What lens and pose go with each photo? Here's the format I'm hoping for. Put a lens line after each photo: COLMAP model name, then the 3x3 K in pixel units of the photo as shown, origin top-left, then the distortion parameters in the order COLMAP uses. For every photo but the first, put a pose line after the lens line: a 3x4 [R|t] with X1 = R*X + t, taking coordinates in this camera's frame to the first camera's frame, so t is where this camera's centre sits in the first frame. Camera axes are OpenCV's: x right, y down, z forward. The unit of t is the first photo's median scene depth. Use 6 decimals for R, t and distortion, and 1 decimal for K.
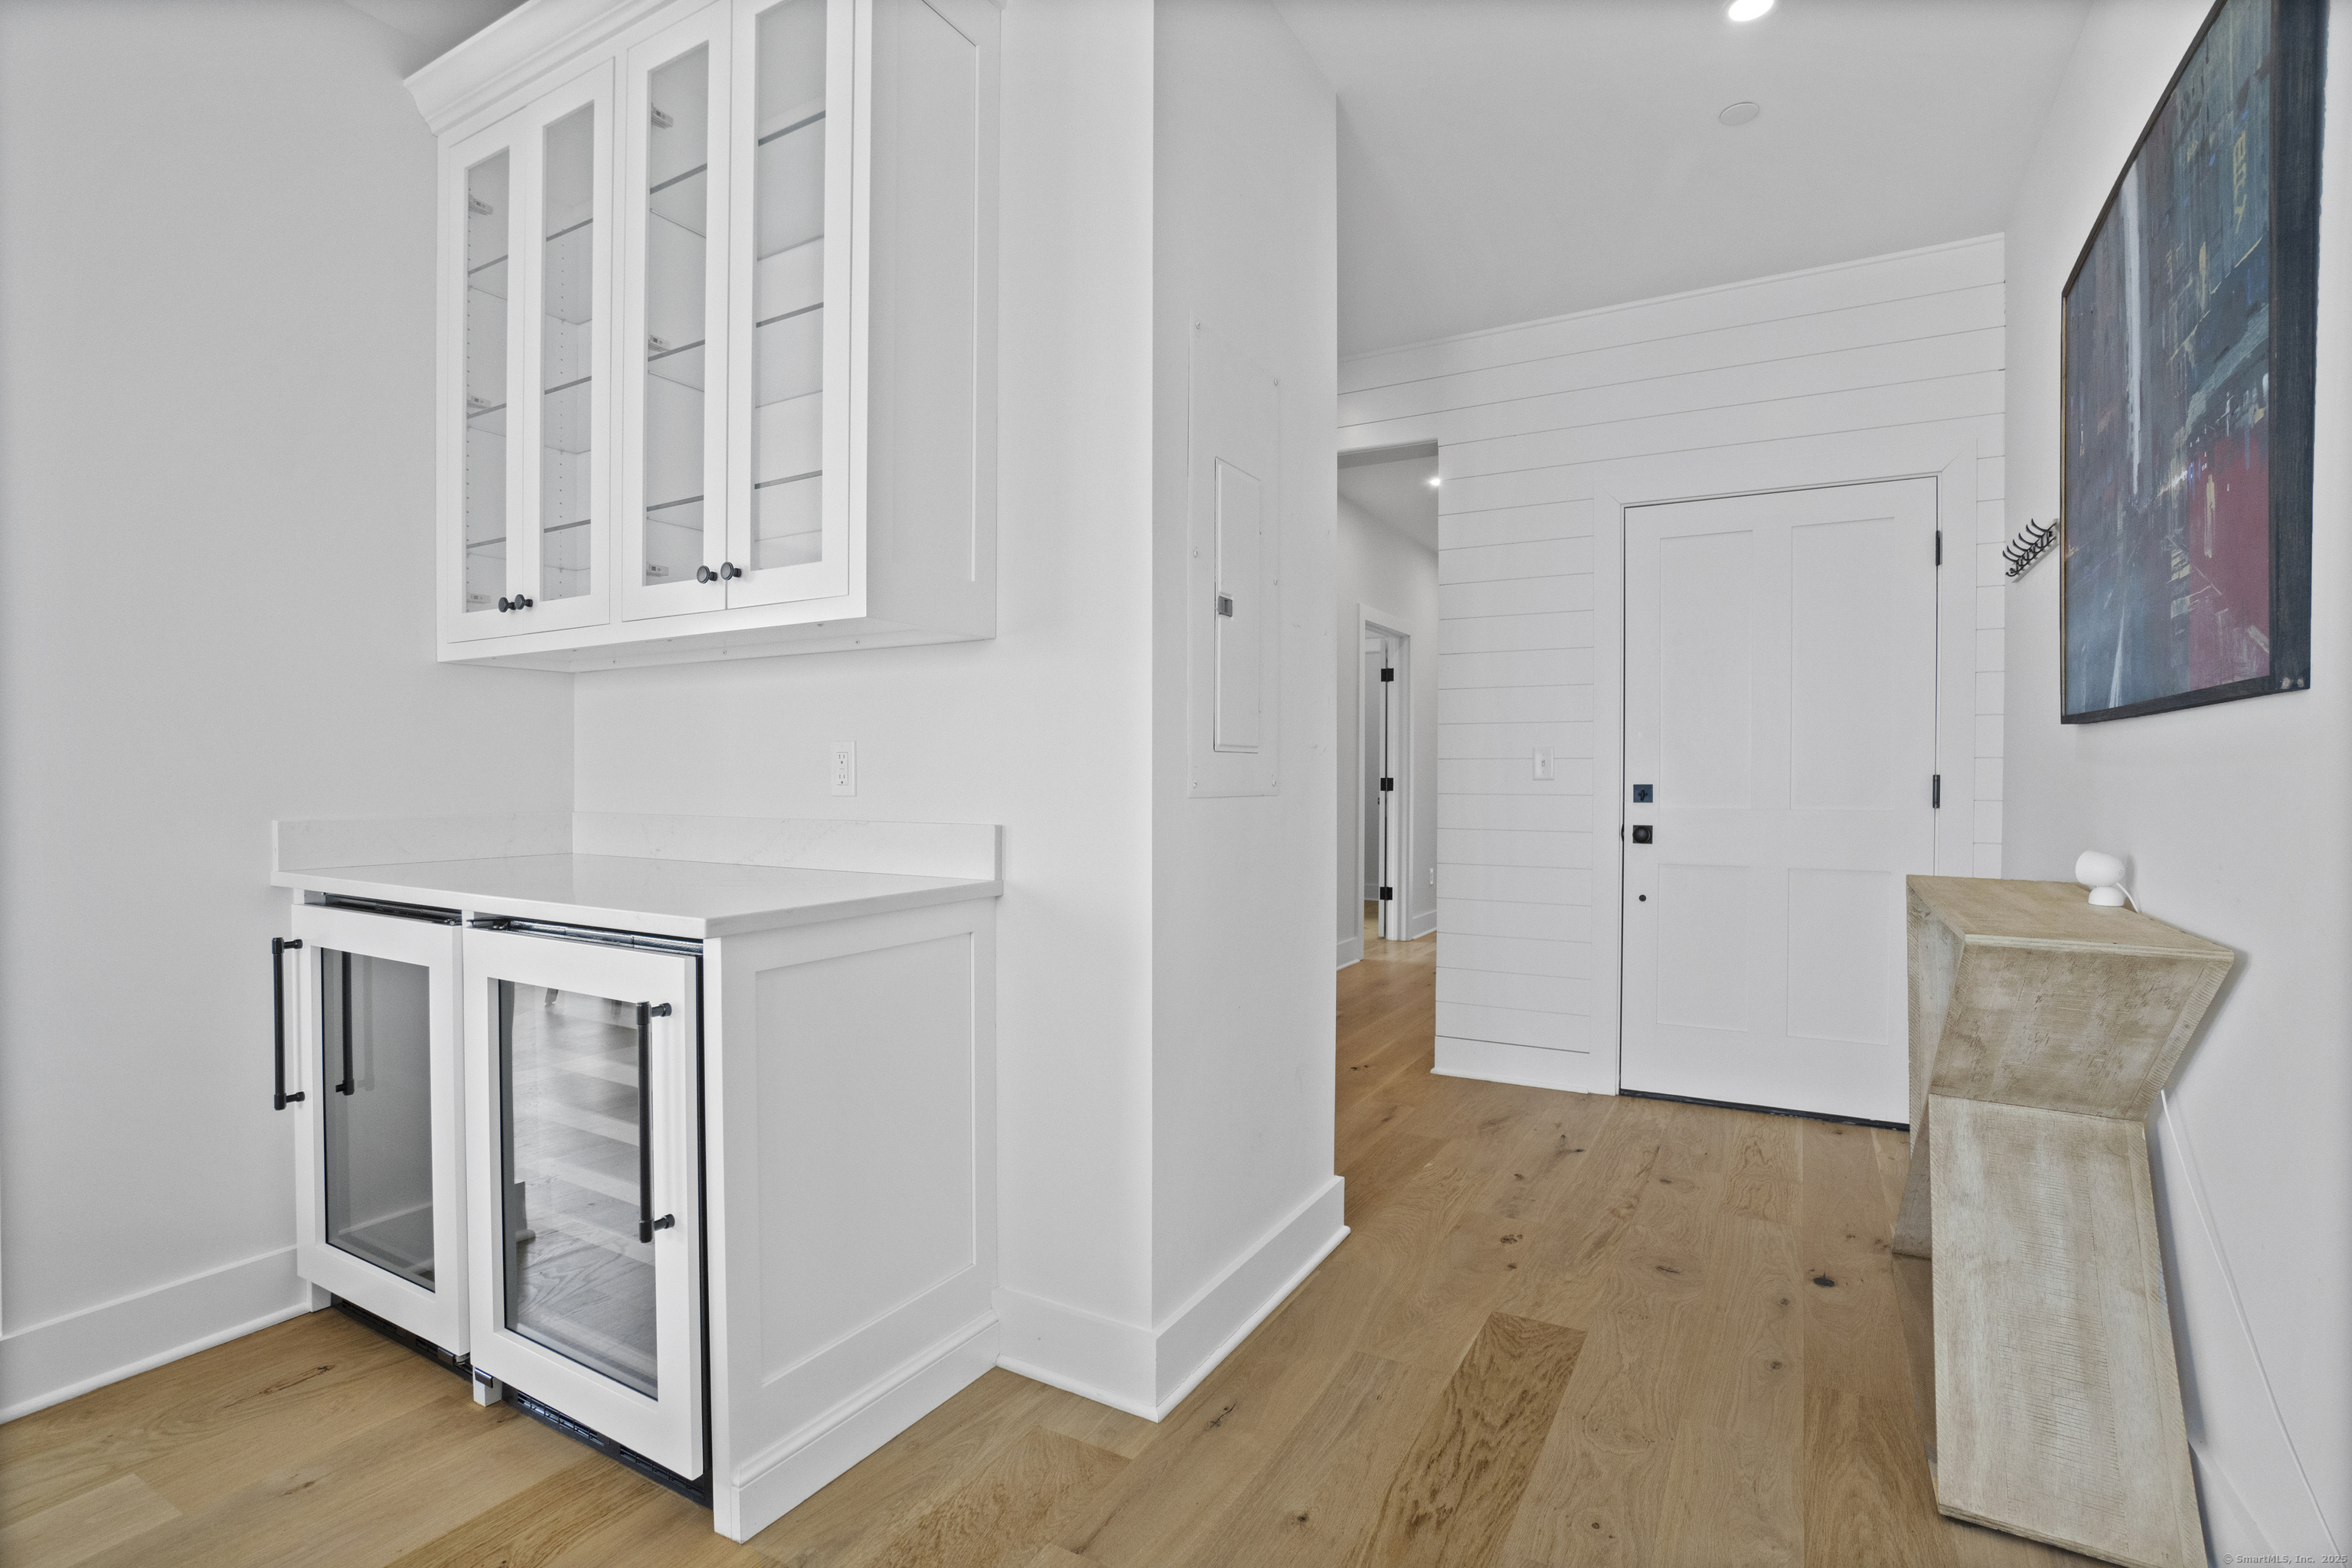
lens RADIAL K [[1129.9, 0, 1170.1], [0, 1129.9, 793.4], [0, 0, 1]] dist [-0.027324, 0.000617]
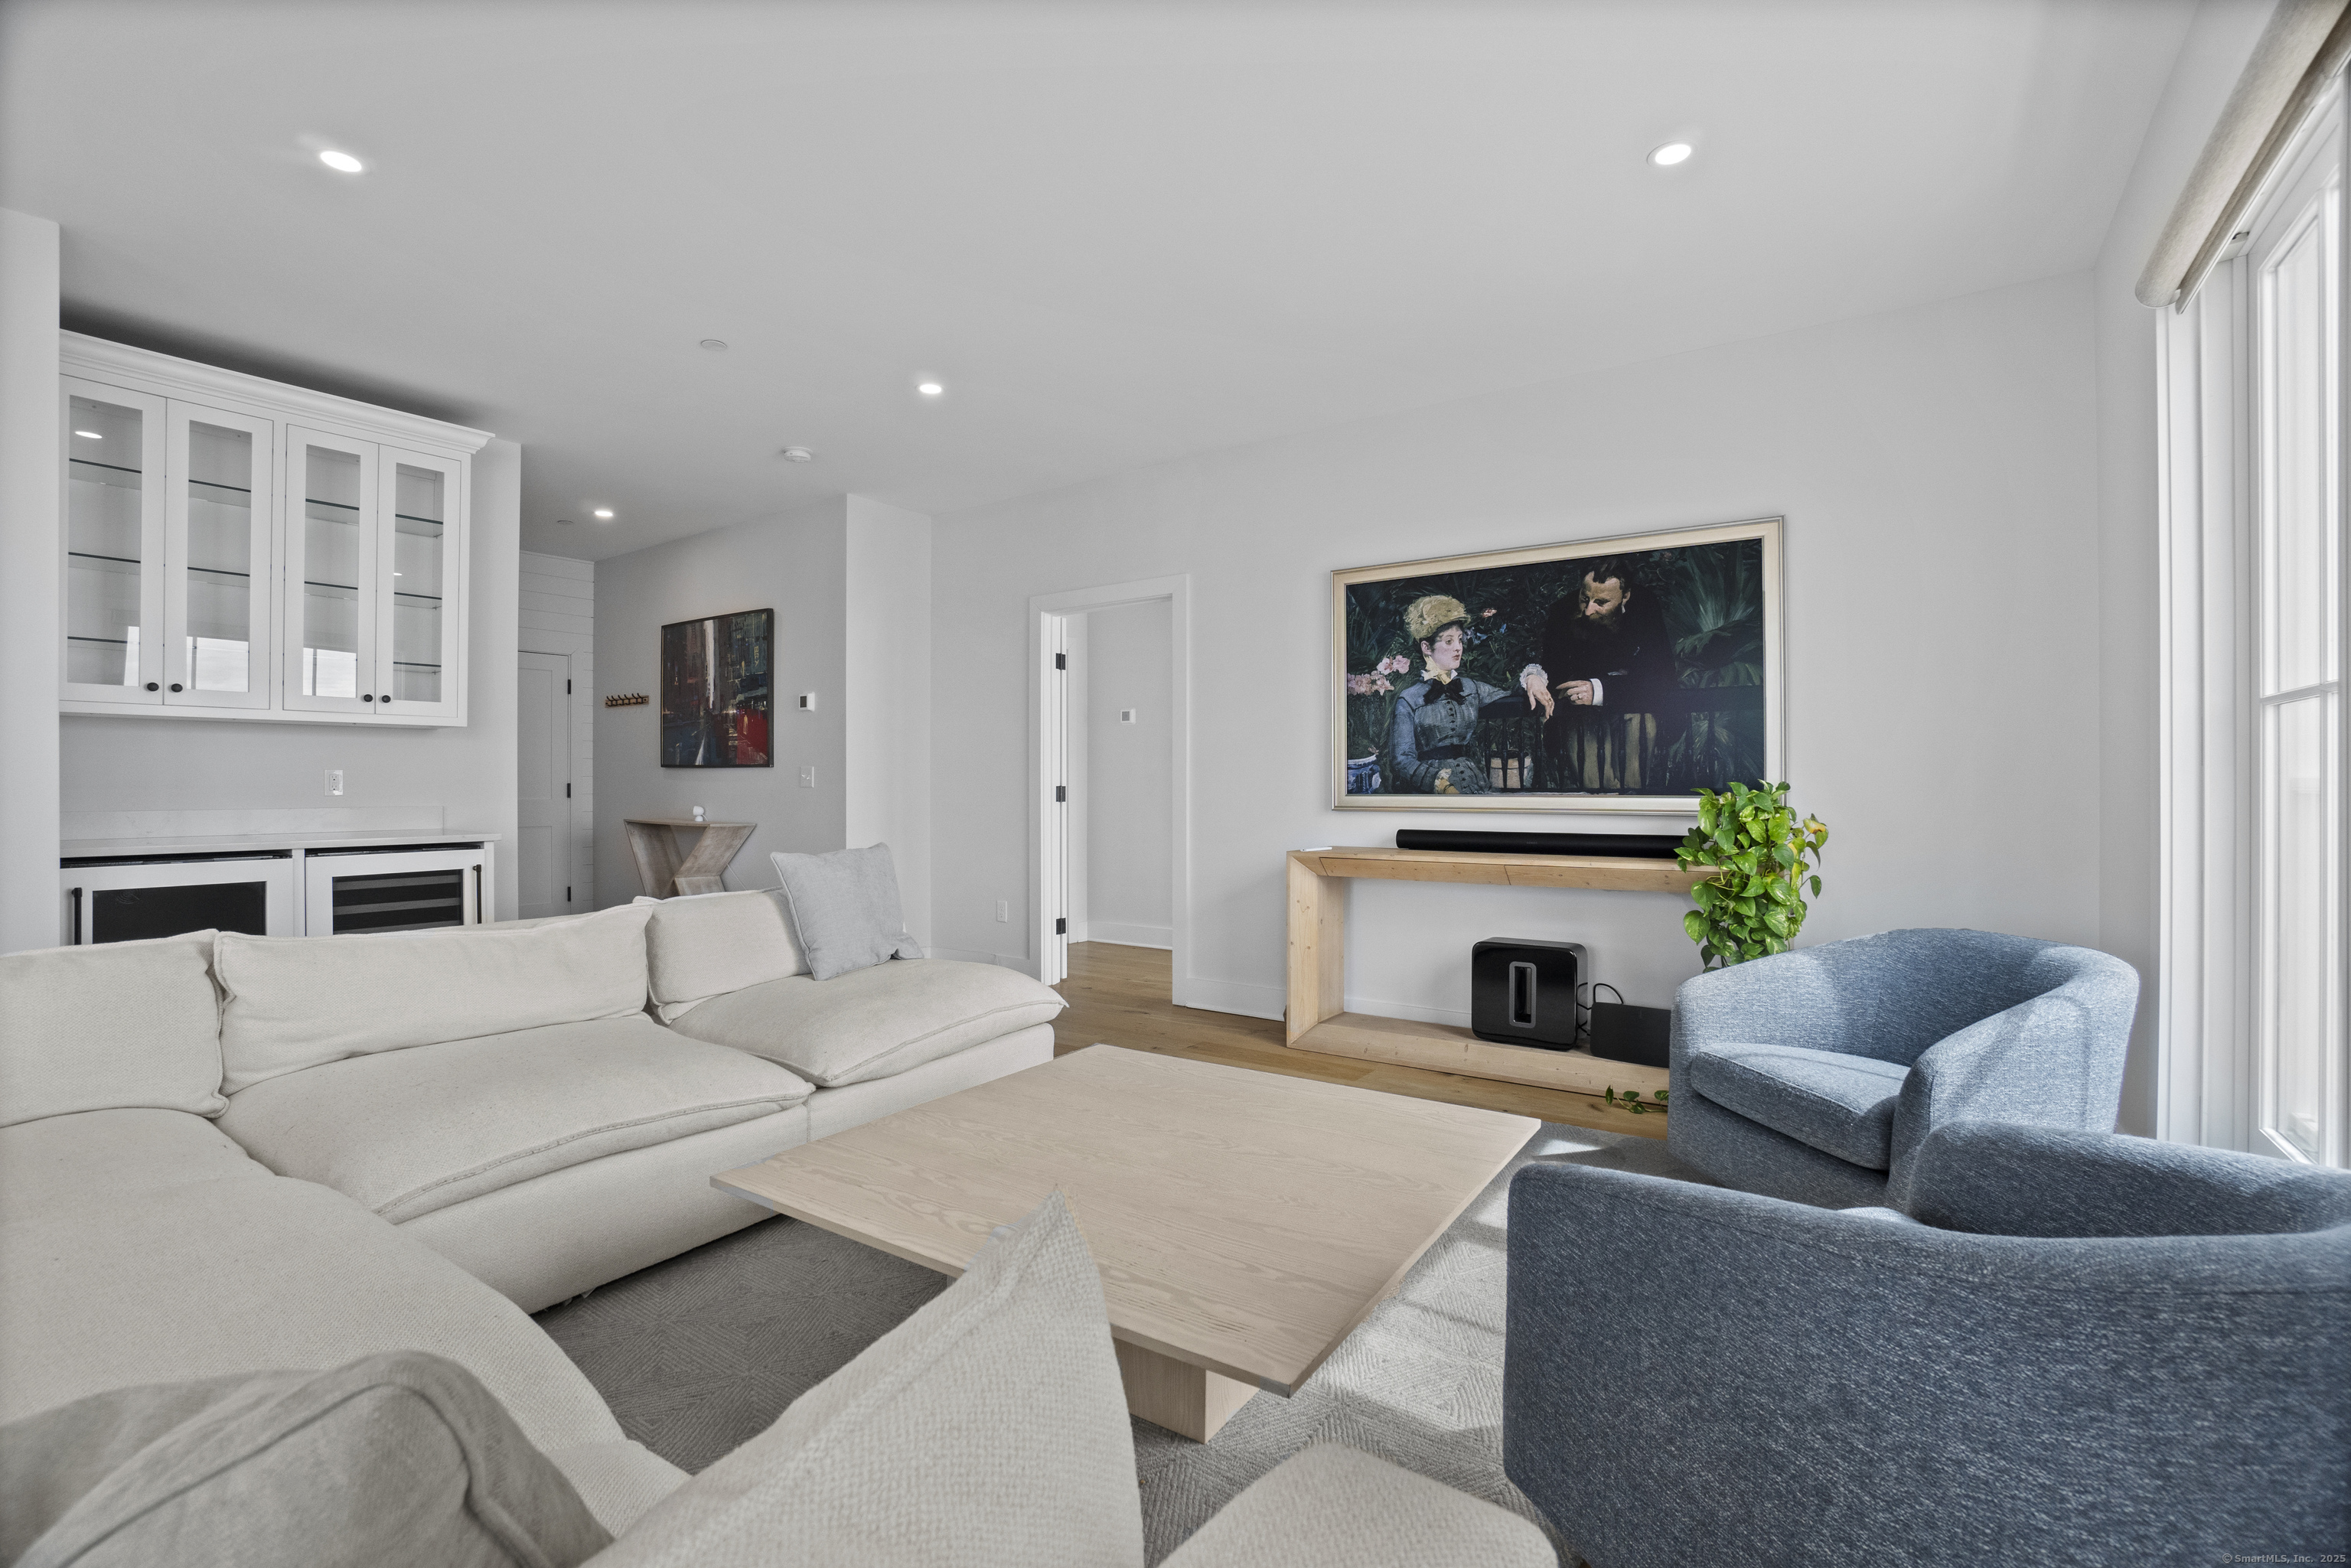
lens RADIAL K [[1038.6, 0, 1168.0], [0, 1038.6, 783.2], [0, 0, 1]] dist [-0.064078, 0.021875]
pose [[0.087799, -0.001885, 0.996136, -2.706260], [0.011002, 0.999939, 0.000923, -0.006958], [-0.996077, 0.010878, 0.087815, -0.925184]]
